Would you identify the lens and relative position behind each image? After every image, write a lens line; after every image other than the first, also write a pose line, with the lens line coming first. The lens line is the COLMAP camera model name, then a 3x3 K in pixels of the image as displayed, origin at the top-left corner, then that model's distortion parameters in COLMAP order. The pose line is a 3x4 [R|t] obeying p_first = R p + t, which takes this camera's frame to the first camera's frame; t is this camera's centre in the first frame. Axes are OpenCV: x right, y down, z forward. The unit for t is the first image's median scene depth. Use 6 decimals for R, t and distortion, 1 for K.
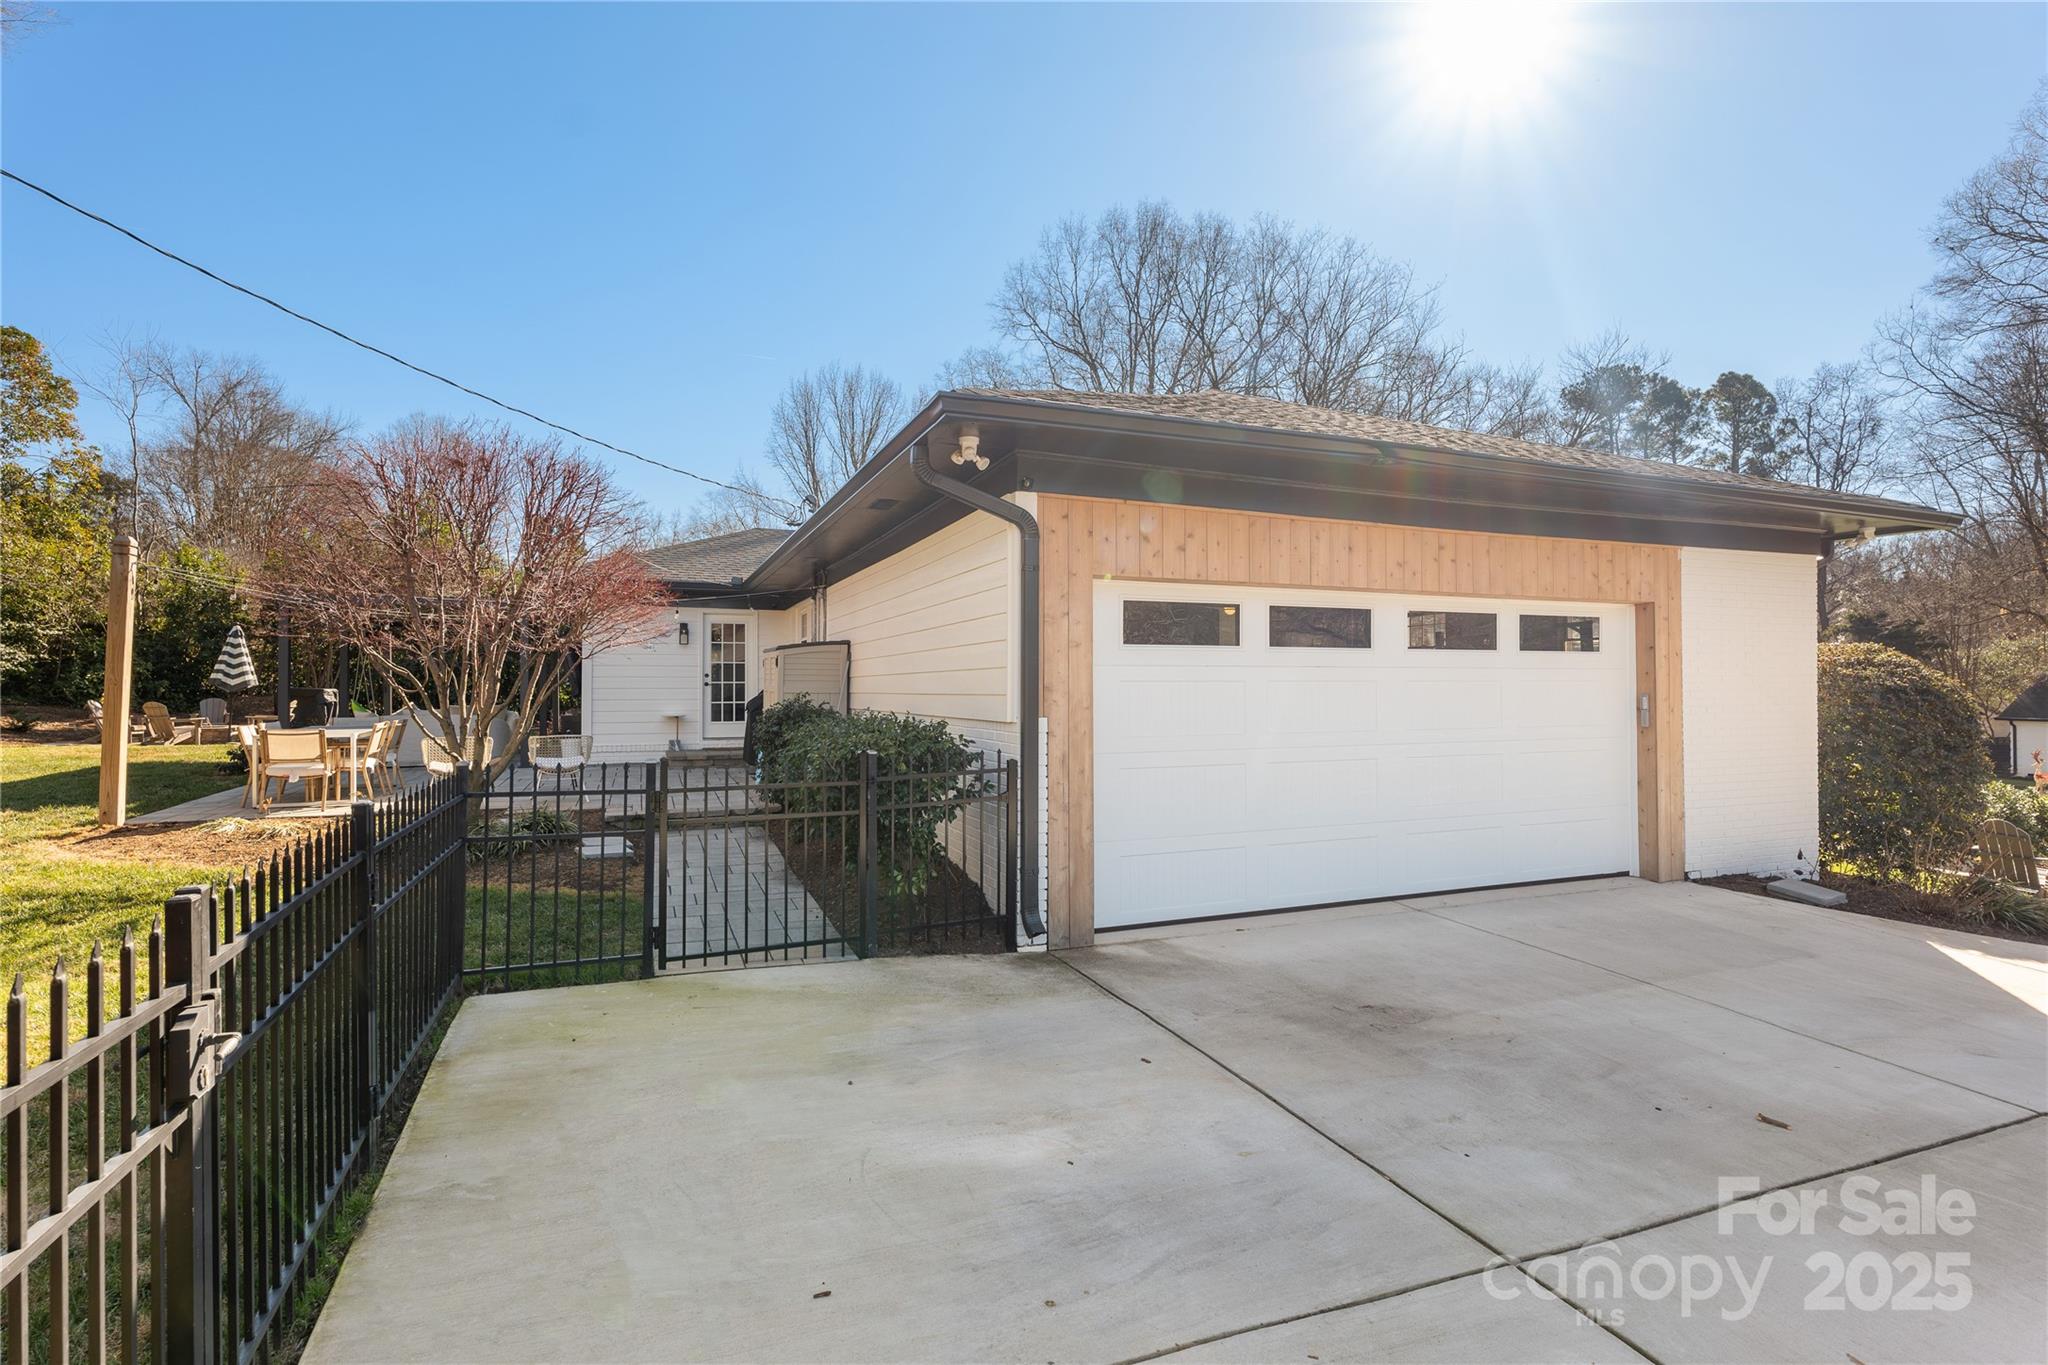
lens RADIAL K [[953.5, 0, 1029.5], [0, 953.5, 680.9], [0, 0, 1]] dist [0.018350, -0.009079]
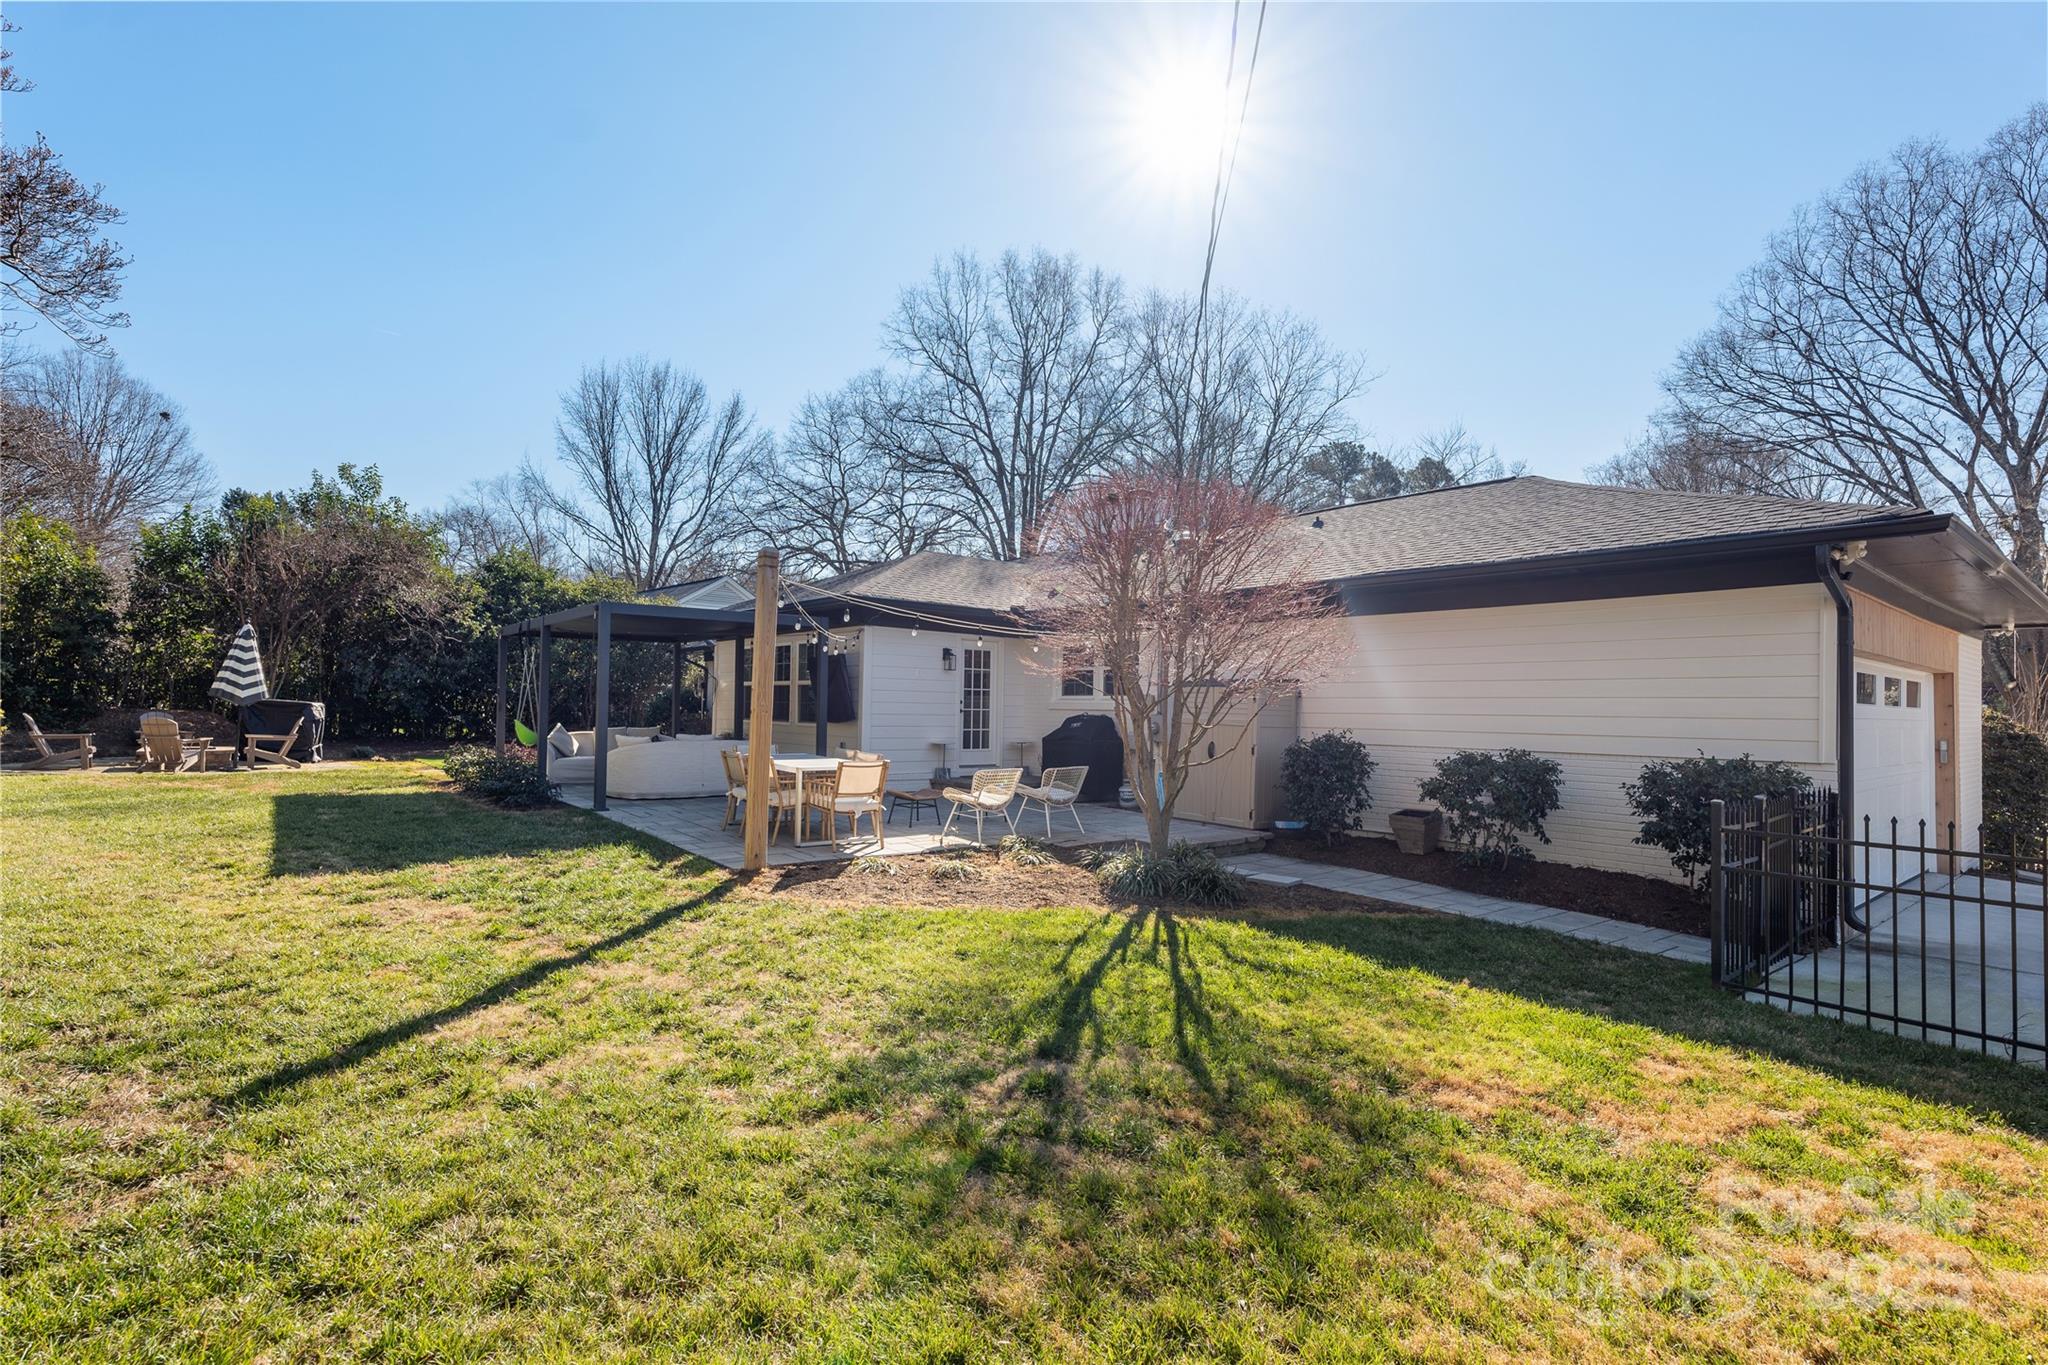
lens RADIAL K [[953.5, 0, 1029.5], [0, 953.5, 680.9], [0, 0, 1]] dist [0.018350, -0.009079]
pose [[0.955699, 0.027836, 0.293028, -0.428975], [-0.021332, 0.999451, -0.025370, -0.003043], [-0.293573, 0.017995, 0.955767, 0.026898]]
